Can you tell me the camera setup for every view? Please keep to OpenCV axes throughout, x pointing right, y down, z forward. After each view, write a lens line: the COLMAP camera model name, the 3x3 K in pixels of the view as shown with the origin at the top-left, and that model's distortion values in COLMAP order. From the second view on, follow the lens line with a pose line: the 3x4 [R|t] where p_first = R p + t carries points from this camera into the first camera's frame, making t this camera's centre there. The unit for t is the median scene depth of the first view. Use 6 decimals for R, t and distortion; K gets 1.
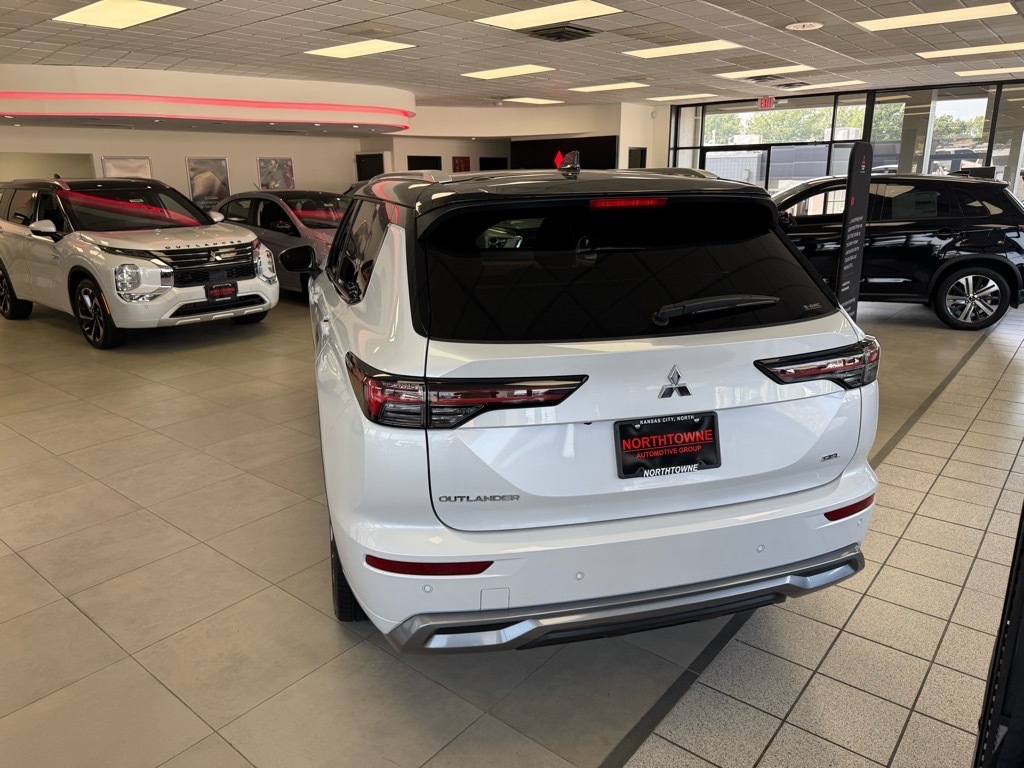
lens RADIAL K [[724.9, 0, 507.5], [0, 724.9, 372.2], [0, 0, 1]] dist [0.026369, -0.046577]
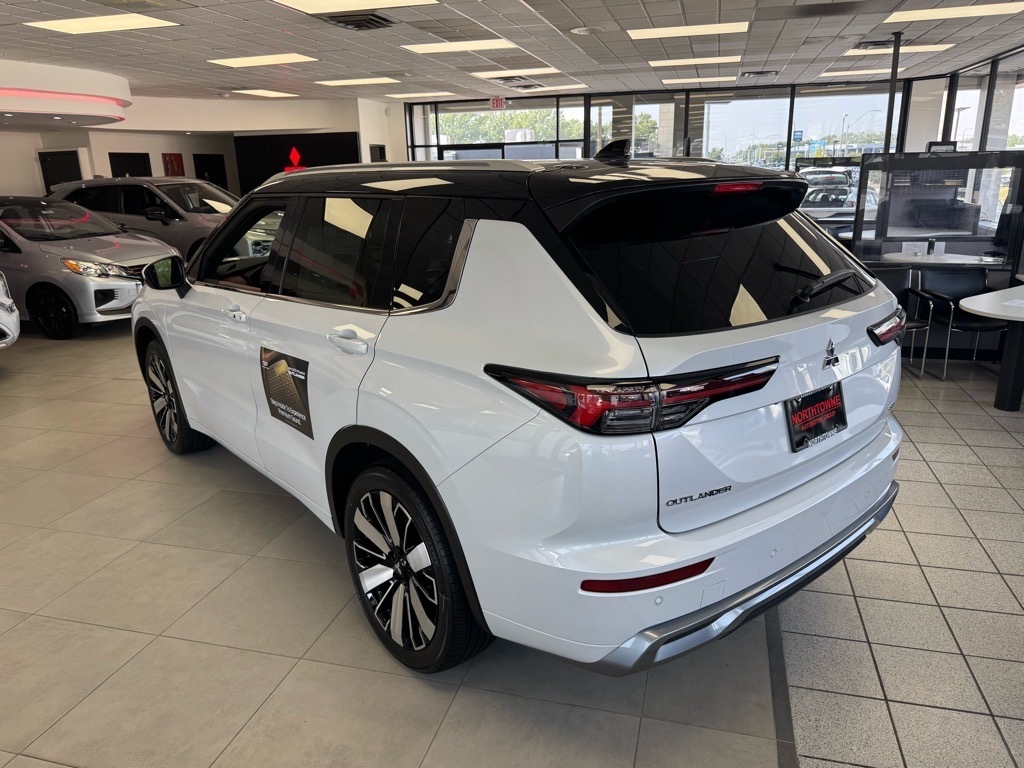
lens RADIAL K [[724.9, 0, 520.9], [0, 724.9, 381.8], [0, 0, 1]] dist [0.026369, -0.046577]
pose [[0.907882, -0.124142, 0.400423, -0.580893], [0.118976, 0.992176, 0.037846, -0.038652], [-0.401988, 0.013281, 0.915548, 0.191547]]
